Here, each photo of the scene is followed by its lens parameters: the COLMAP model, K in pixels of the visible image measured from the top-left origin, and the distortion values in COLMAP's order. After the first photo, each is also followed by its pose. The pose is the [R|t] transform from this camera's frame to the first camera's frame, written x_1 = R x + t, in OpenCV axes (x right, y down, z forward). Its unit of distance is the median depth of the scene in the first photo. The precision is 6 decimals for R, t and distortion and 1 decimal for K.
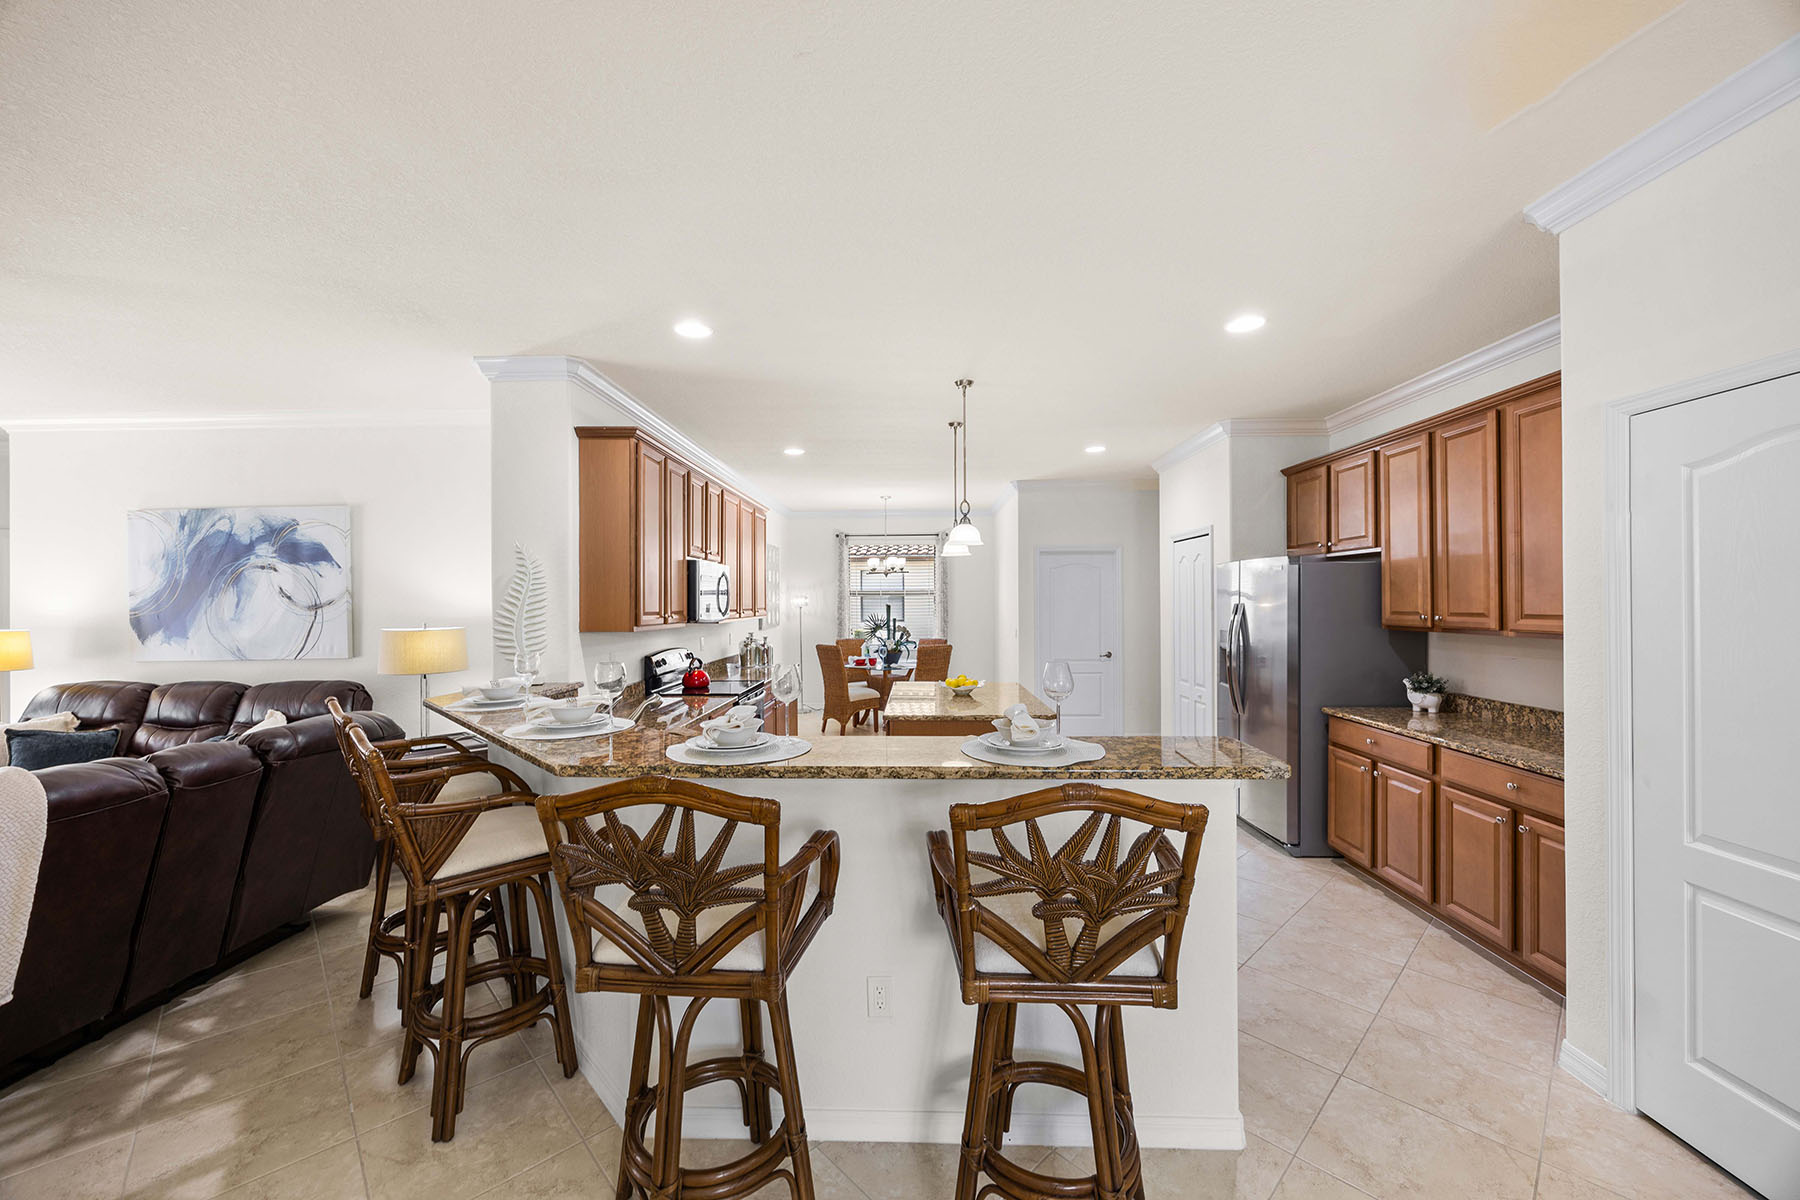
lens RADIAL K [[683.4, 0, 895.4], [0, 683.4, 600.8], [0, 0, 1]] dist [-0.004690, 0.000807]
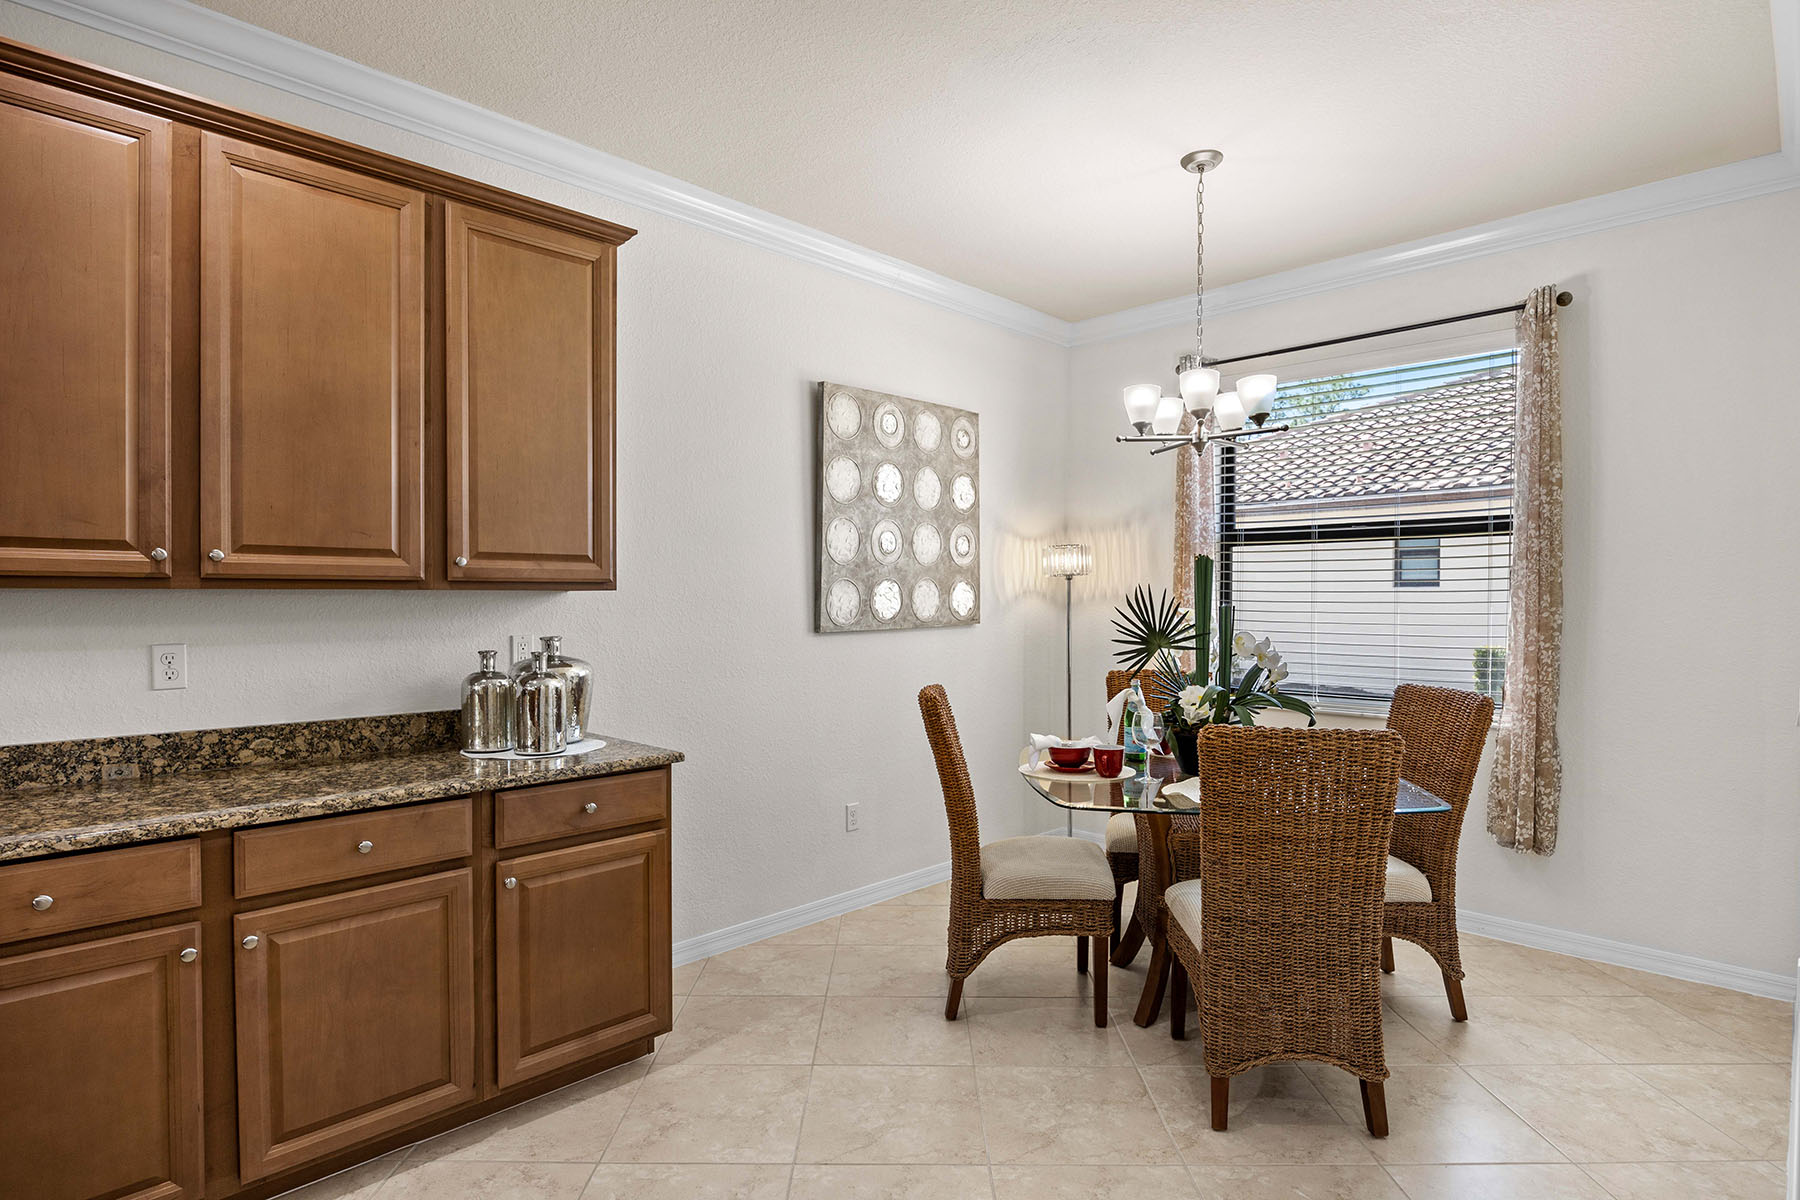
lens RADIAL K [[935.2, 0, 904.7], [0, 935.2, 612.9], [0, 0, 1]] dist [-0.007753, -0.000663]
pose [[0.735271, 0.018166, -0.677530, 0.281314], [-0.005077, 0.999760, 0.021295, 0.038436], [0.677754, -0.012218, 0.735187, 1.179488]]
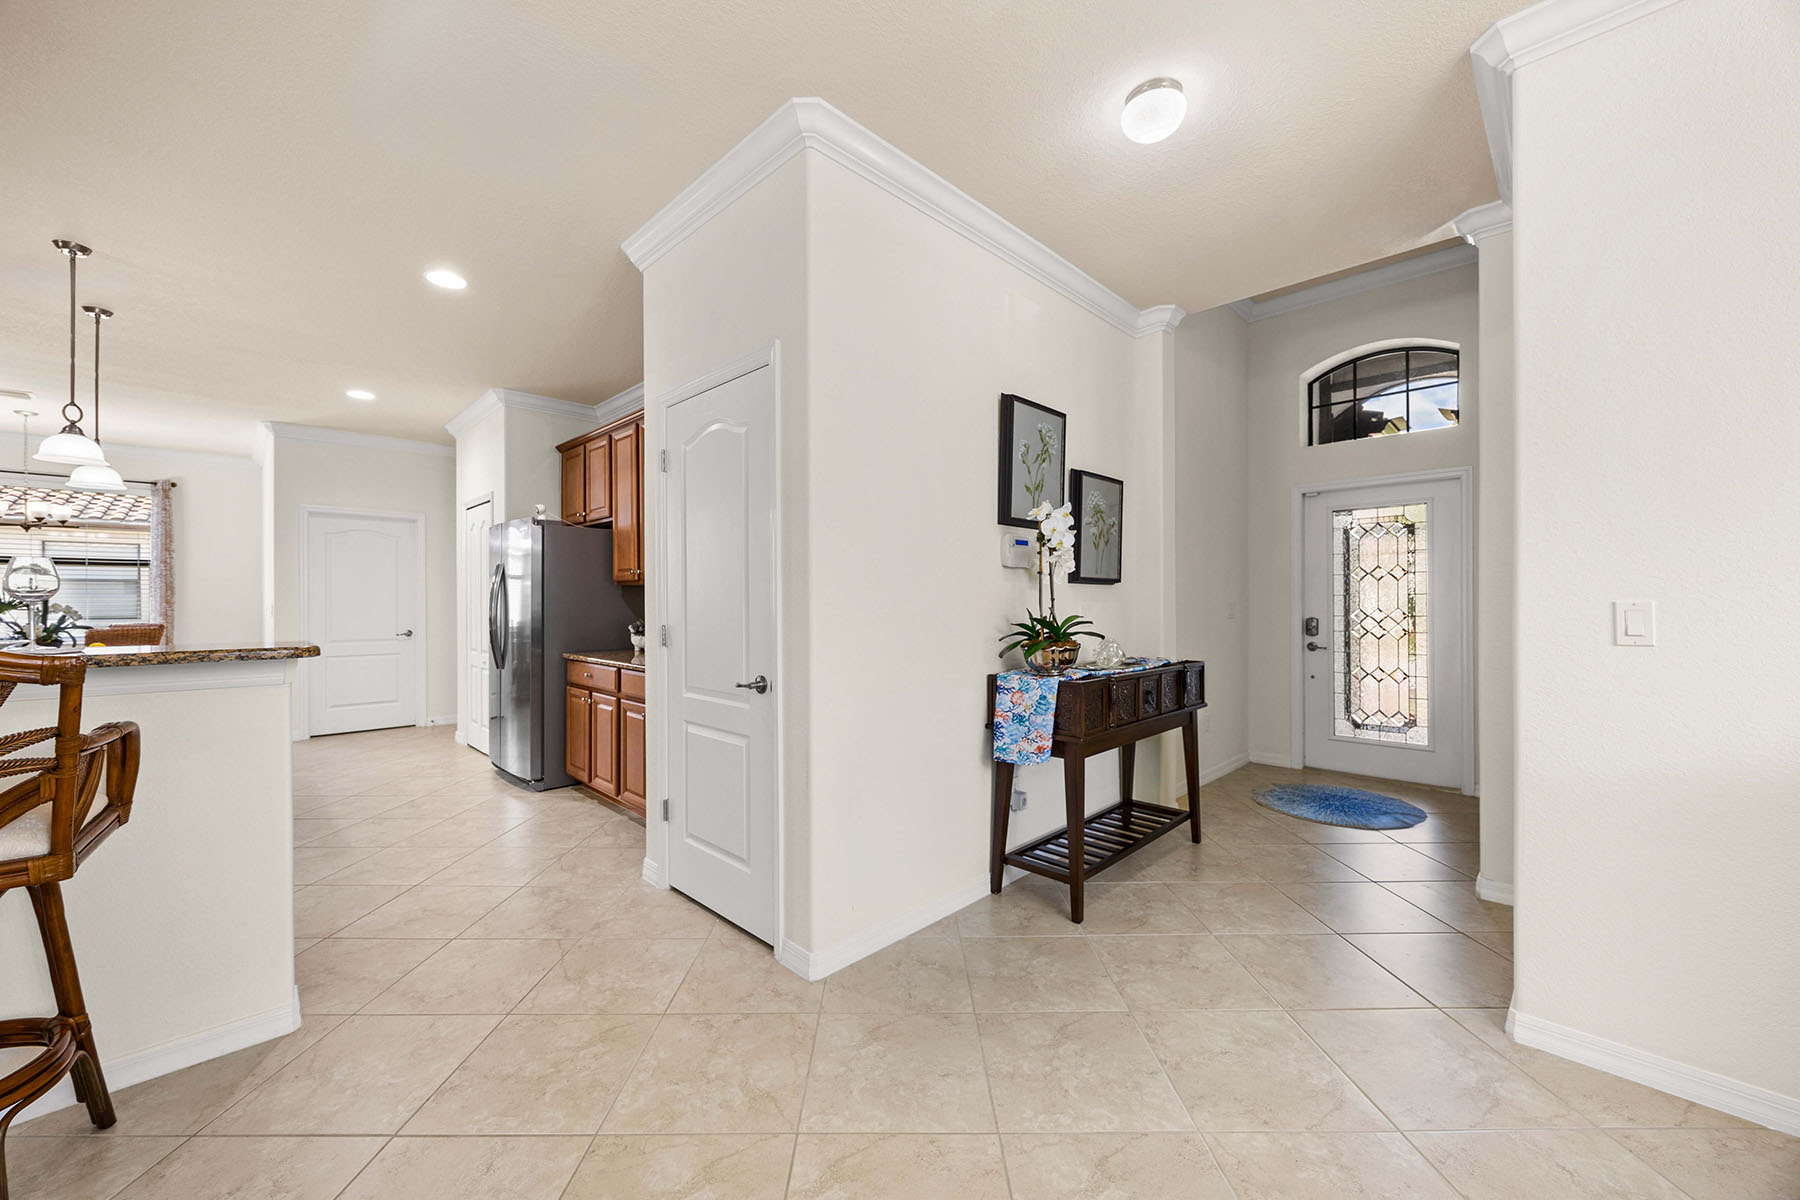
lens RADIAL K [[683.4, 0, 902.1], [0, 683.4, 601.3], [0, 0, 1]] dist [-0.004690, 0.000807]
pose [[0.681498, 0.006147, 0.731794, 0.156485], [-0.003006, 0.999980, -0.005600, 0.064228], [-0.731814, 0.001617, 0.681503, -0.156883]]
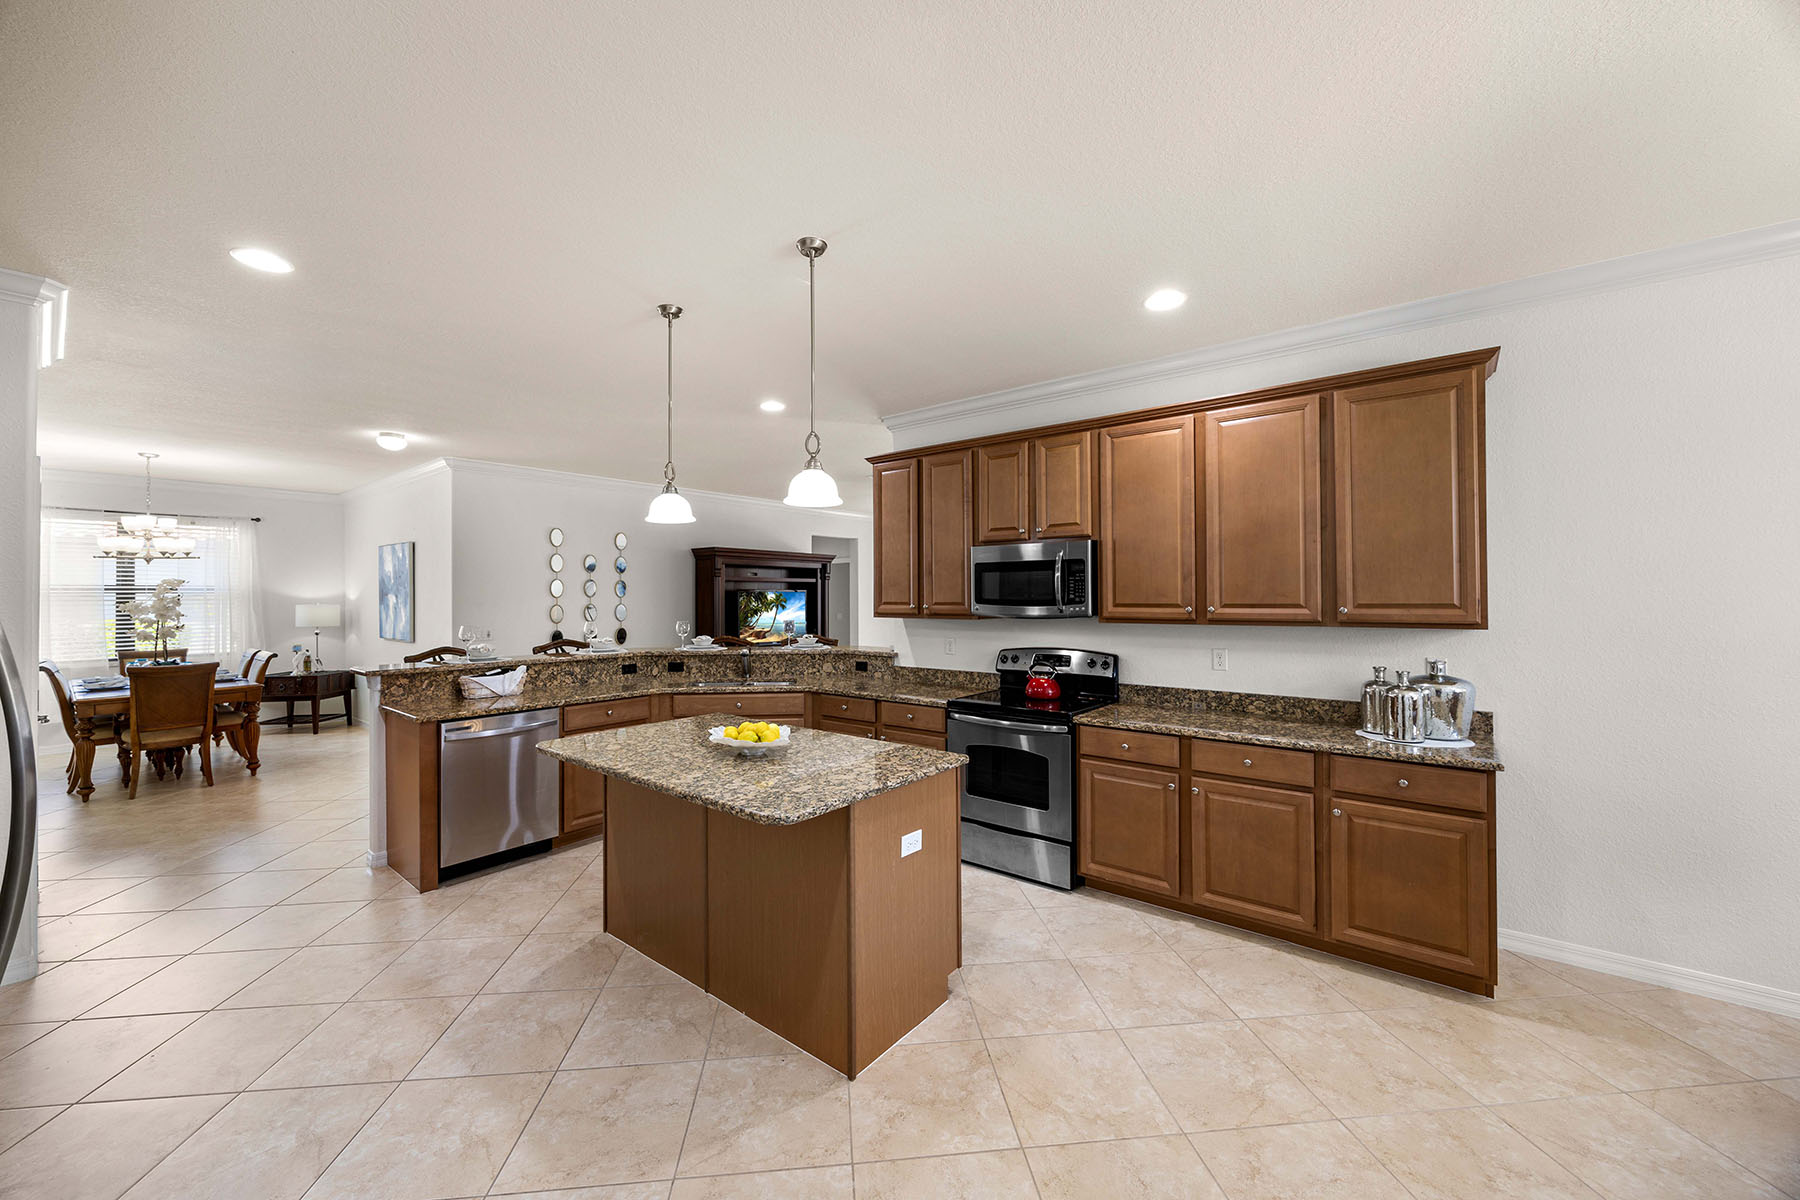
lens RADIAL K [[683.4, 0, 895.0], [0, 683.4, 598.5], [0, 0, 1]] dist [-0.004690, 0.000807]
pose [[-0.604360, 0.011590, -0.796627, 0.491893], [0.009643, 0.999927, 0.007231, 0.001185], [0.796653, -0.003312, -0.604427, 1.459251]]
